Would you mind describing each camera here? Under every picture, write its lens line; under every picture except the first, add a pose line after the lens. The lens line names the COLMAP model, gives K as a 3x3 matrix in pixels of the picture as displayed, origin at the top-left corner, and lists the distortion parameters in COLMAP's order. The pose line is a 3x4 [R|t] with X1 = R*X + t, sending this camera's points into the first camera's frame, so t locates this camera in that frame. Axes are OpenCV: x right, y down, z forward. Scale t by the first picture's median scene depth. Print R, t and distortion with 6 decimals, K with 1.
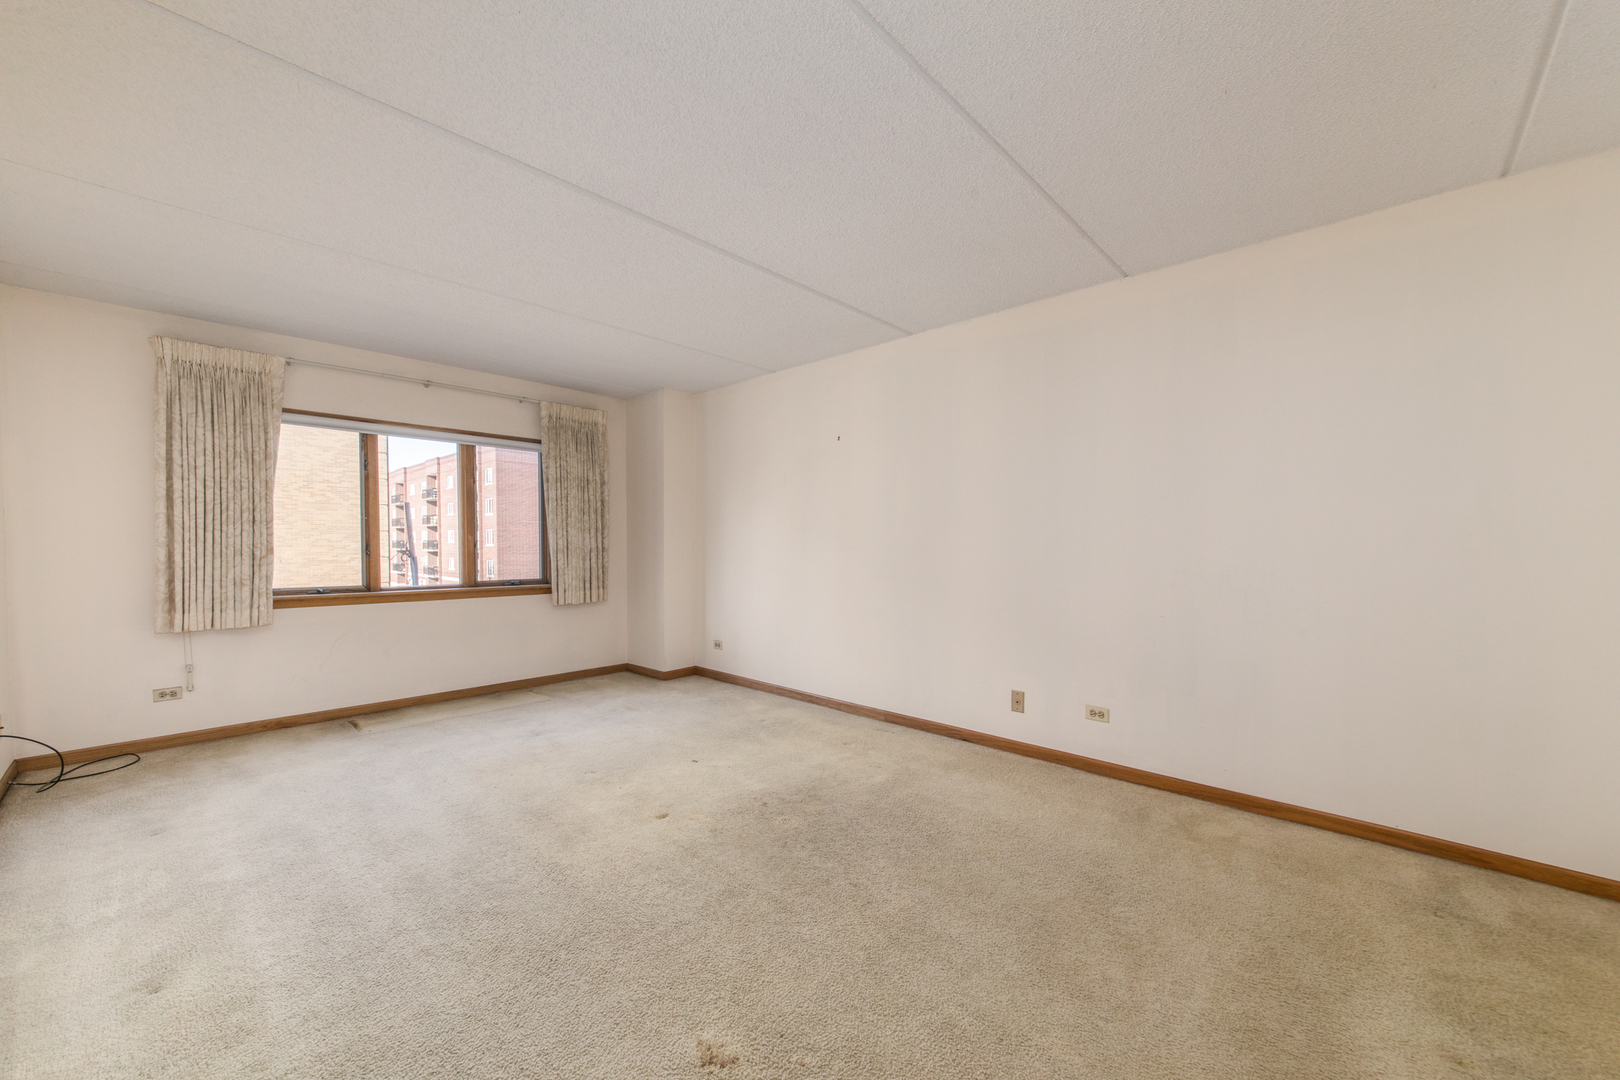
lens RADIAL K [[623.0, 0, 810.5], [0, 623.0, 557.5], [0, 0, 1]] dist [-0.000734, -0.000051]
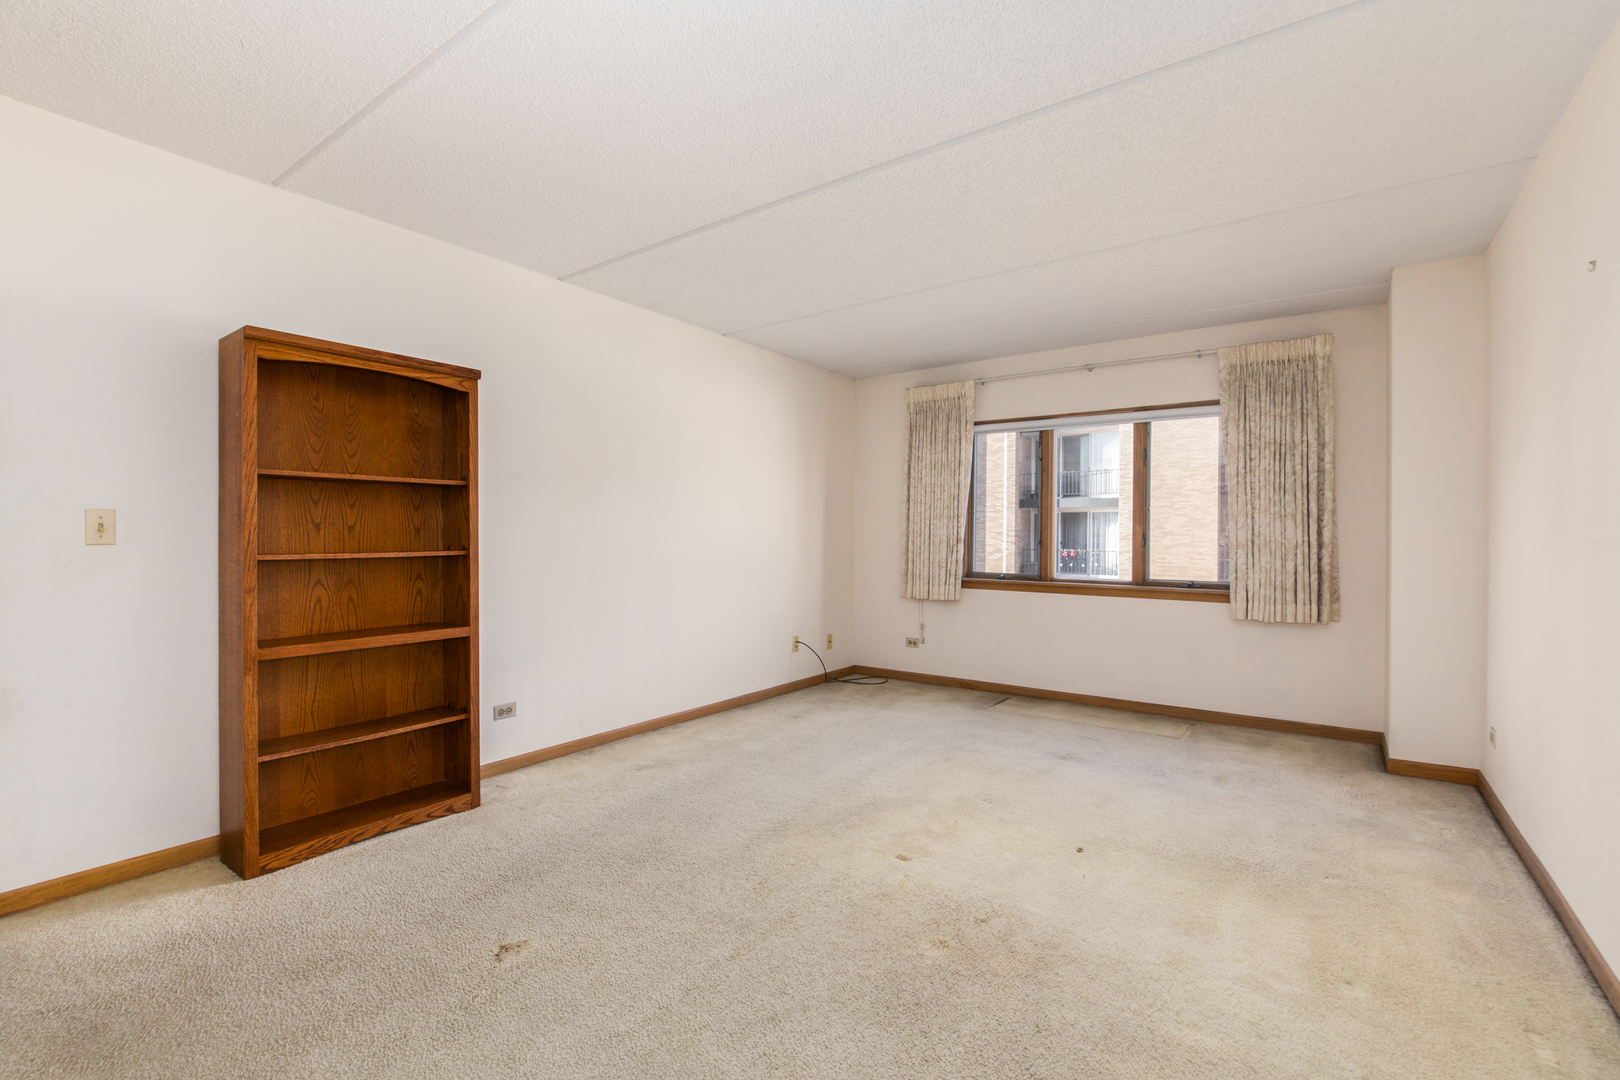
lens RADIAL K [[710.8, 0, 803.4], [0, 710.8, 533.8], [0, 0, 1]] dist [-0.000420, 0.000266]
pose [[0.130445, -0.002884, -0.991451, 0.387178], [-0.028556, 0.999570, -0.006664, -0.004466], [0.991044, 0.029182, 0.130306, 0.410963]]
